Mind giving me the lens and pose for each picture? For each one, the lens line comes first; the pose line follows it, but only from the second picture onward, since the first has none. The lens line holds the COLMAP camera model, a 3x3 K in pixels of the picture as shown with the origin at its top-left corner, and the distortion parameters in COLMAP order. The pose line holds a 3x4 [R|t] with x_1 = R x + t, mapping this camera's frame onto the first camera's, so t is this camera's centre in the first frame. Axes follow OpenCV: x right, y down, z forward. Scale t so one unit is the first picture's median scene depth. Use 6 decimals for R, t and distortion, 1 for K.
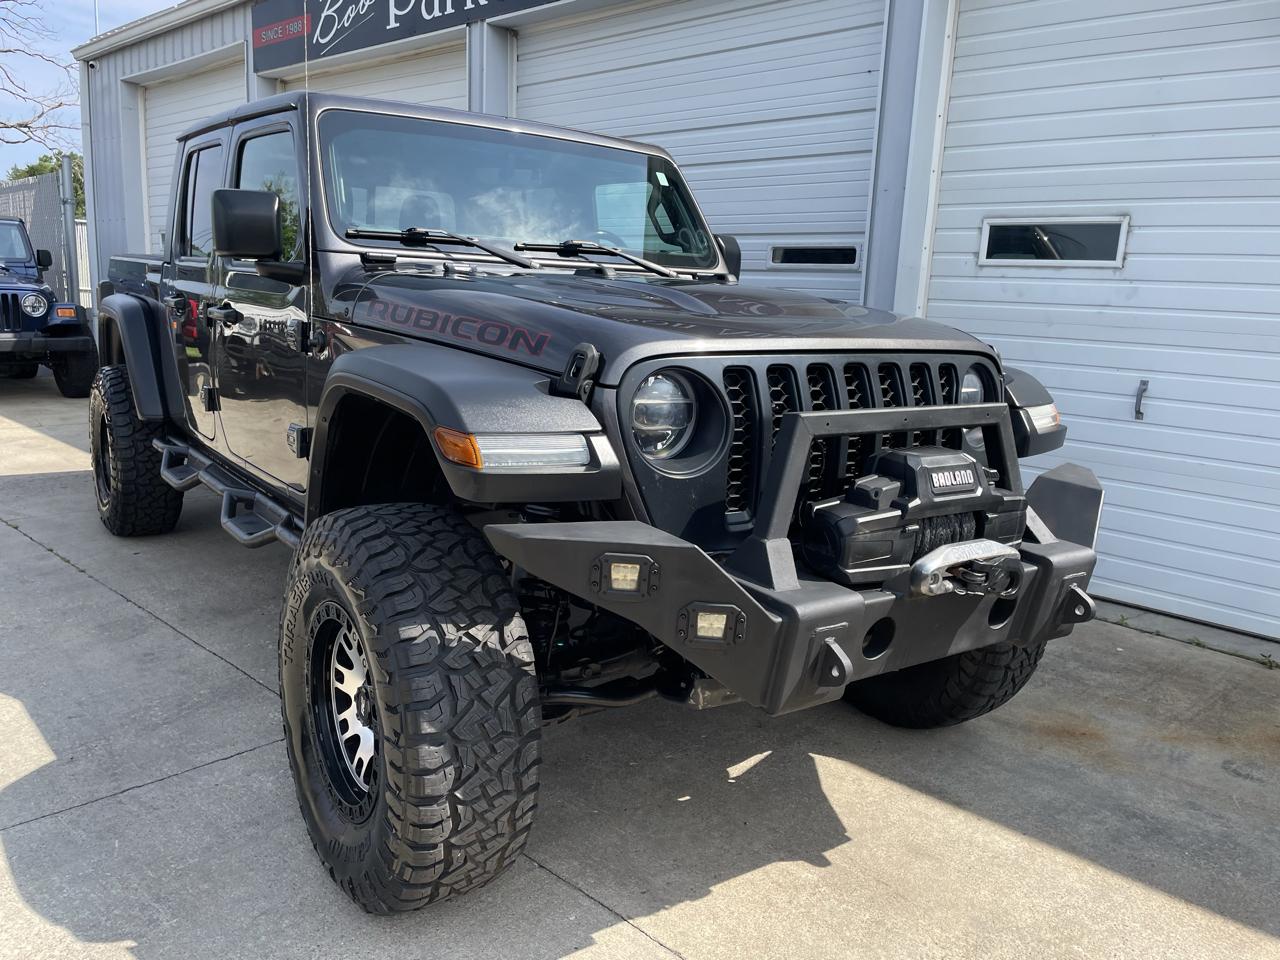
lens RADIAL K [[968.7, 0, 621.5], [0, 968.7, 489.1], [0, 0, 1]] dist [0.088340, -0.114994]
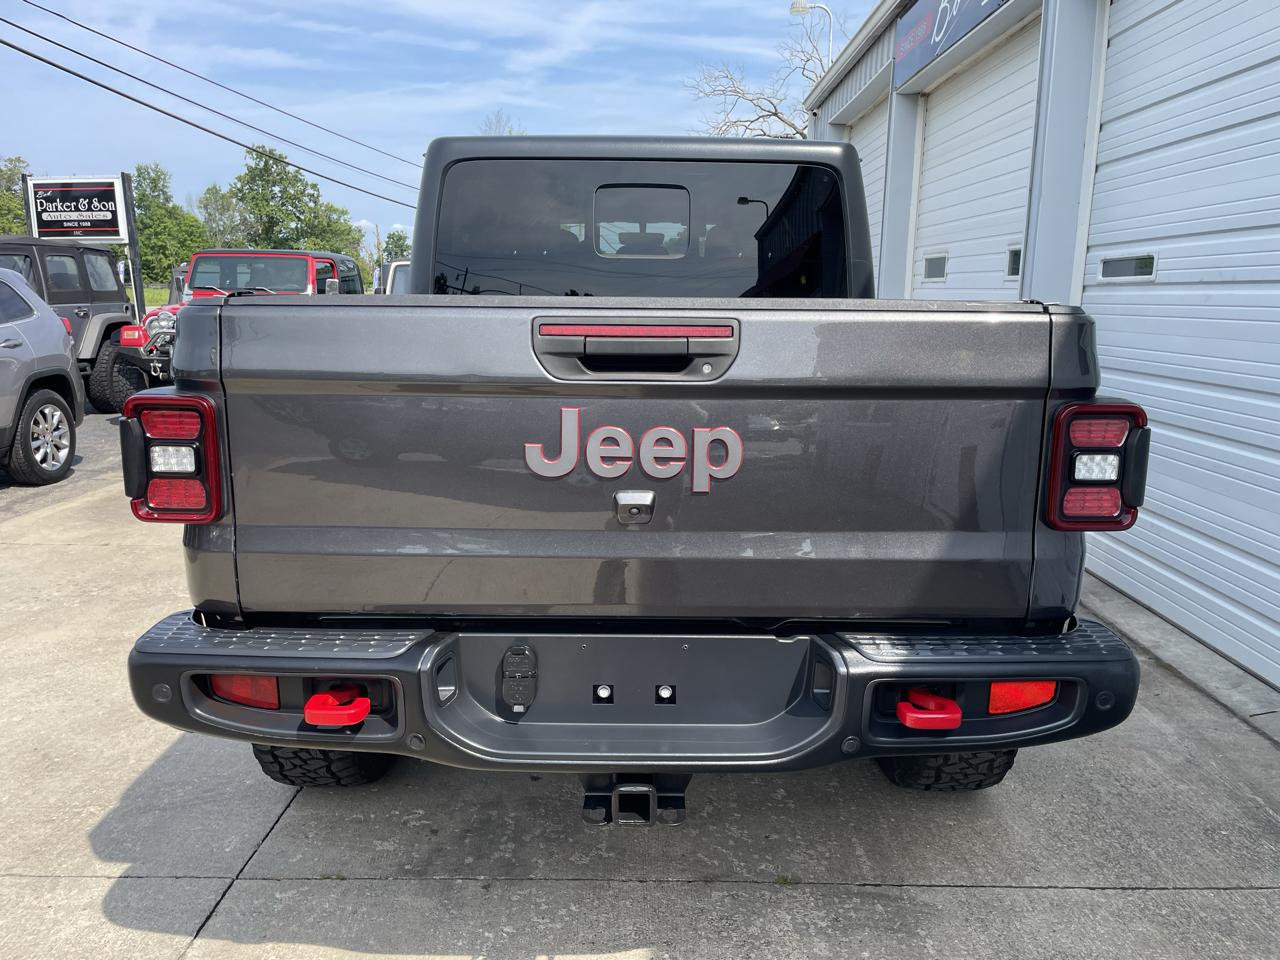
lens RADIAL K [[968.7, 0, 644.1], [0, 968.7, 488.3], [0, 0, 1]] dist [0.088340, -0.114994]
pose [[0.690775, 0.102071, -0.715830, 0.315303], [-0.121895, 0.992256, 0.023858, -0.091118], [0.712722, 0.070775, 0.697867, 0.420199]]
